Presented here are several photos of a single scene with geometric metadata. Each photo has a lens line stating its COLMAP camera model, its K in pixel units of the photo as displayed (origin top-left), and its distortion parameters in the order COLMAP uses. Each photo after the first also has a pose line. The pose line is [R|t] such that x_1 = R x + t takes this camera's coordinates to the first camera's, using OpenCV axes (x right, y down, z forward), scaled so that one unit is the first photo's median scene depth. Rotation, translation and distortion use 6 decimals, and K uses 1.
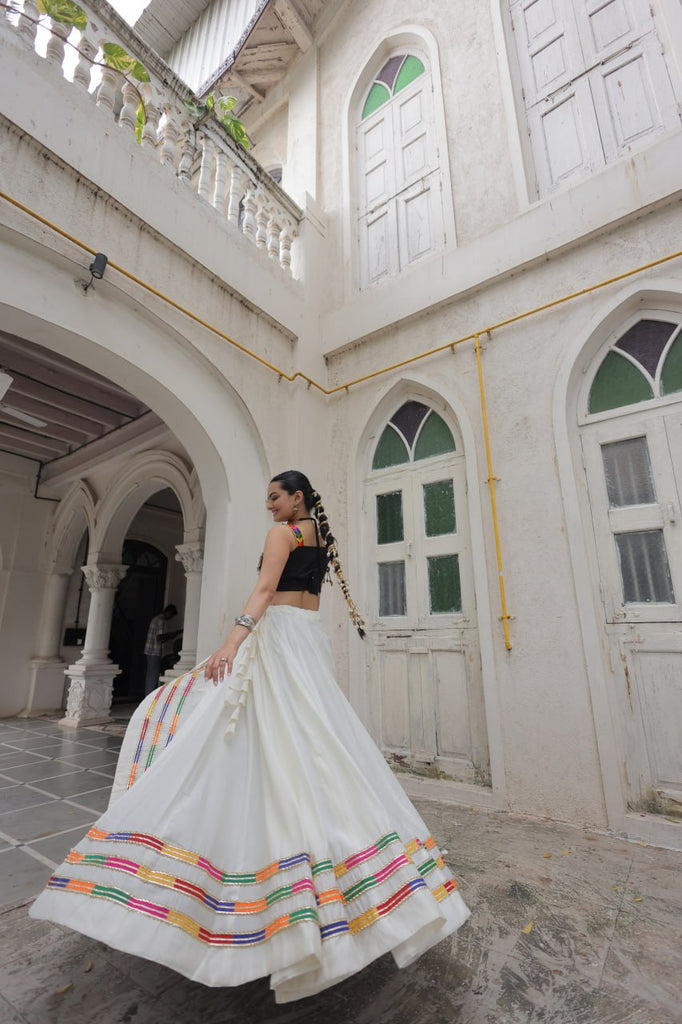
lens RADIAL K [[469.0, 0, 335.0], [0, 469.0, 516.1], [0, 0, 1]] dist [0.000634, 0.000228]
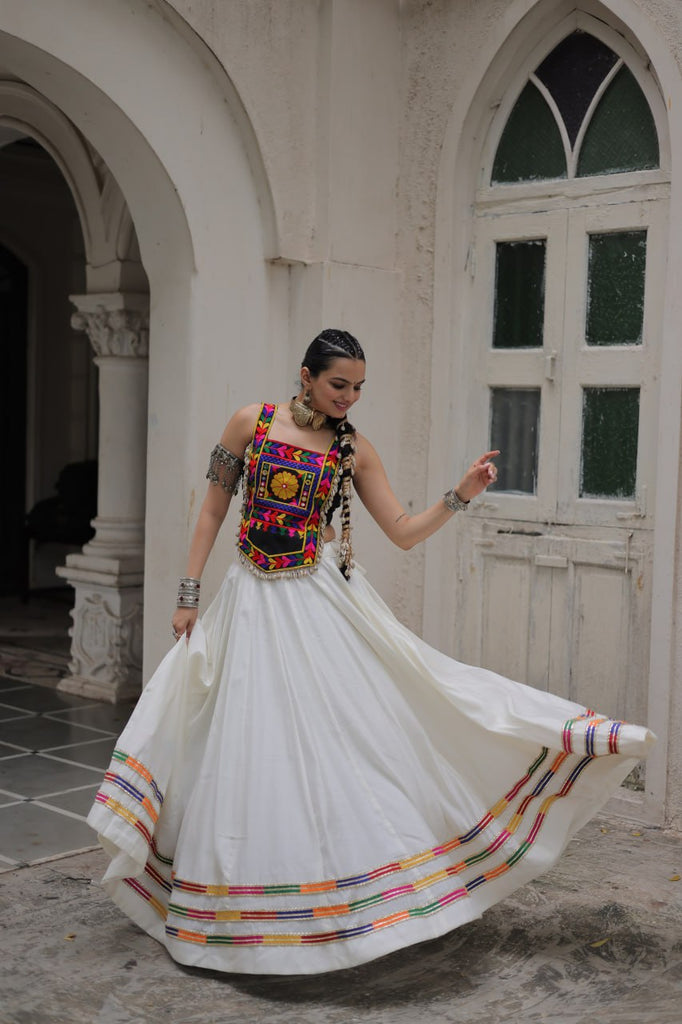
lens RADIAL K [[1438.9, 0, 328.6], [0, 1438.9, 515.2], [0, 0, 1]] dist [-0.005452, 0.005960]
pose [[0.994402, 0.036824, -0.099037, 0.087459], [-0.002687, 0.945814, 0.324699, -0.299280], [0.105627, -0.322615, 0.940618, -0.558556]]
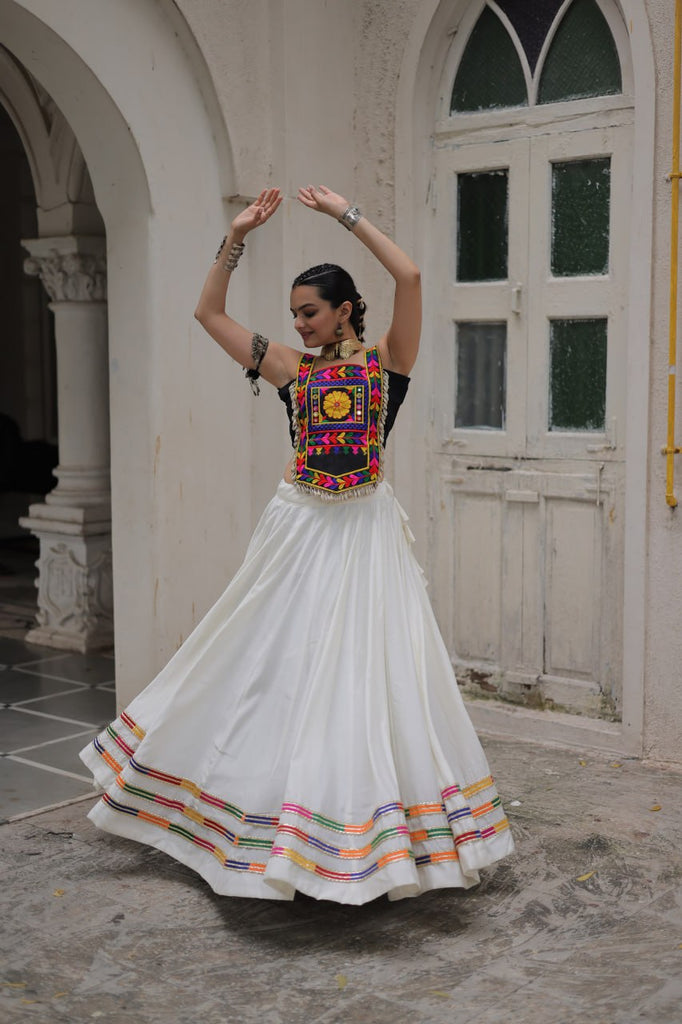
lens RADIAL K [[1438.4, 0, 328.8], [0, 1438.4, 520.6], [0, 0, 1]] dist [-0.006892, 0.003066]
pose [[0.997661, 0.007138, -0.067977, 0.071585], [0.018541, 0.928977, 0.369672, -0.298550], [0.065788, -0.370068, 0.926672, -0.540243]]
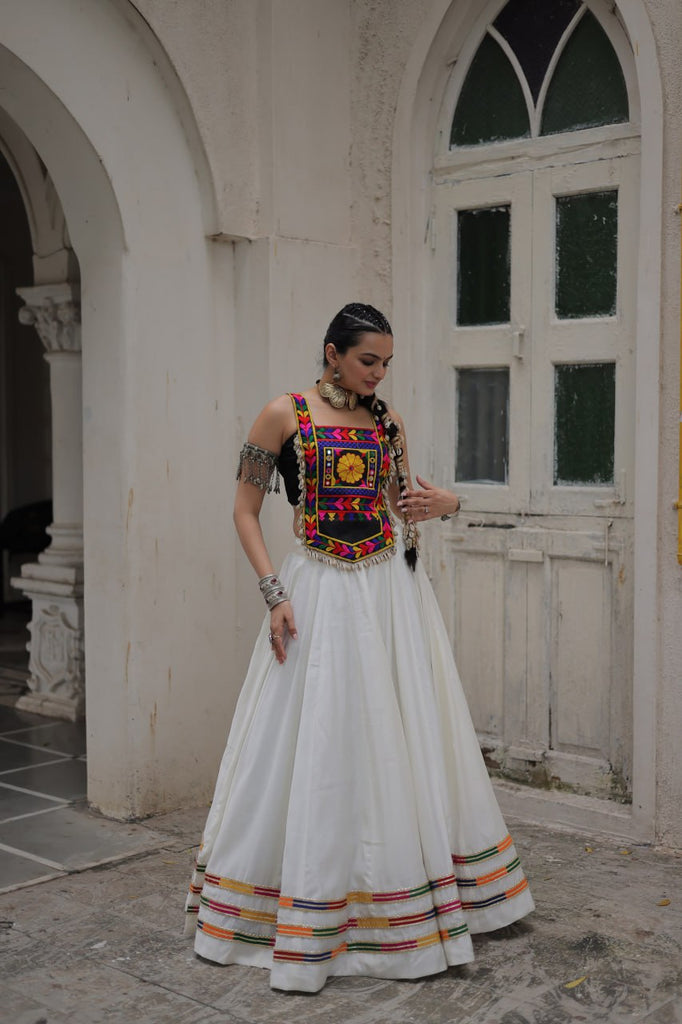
lens RADIAL K [[1437.0, 0, 341.2], [0, 1437.0, 516.1], [0, 0, 1]] dist [-0.004917, 0.014785]
pose [[0.994739, 0.008439, -0.102095, 0.141112], [0.024988, 0.946510, 0.321705, -0.244121], [0.099349, -0.322563, 0.941320, -0.424255]]
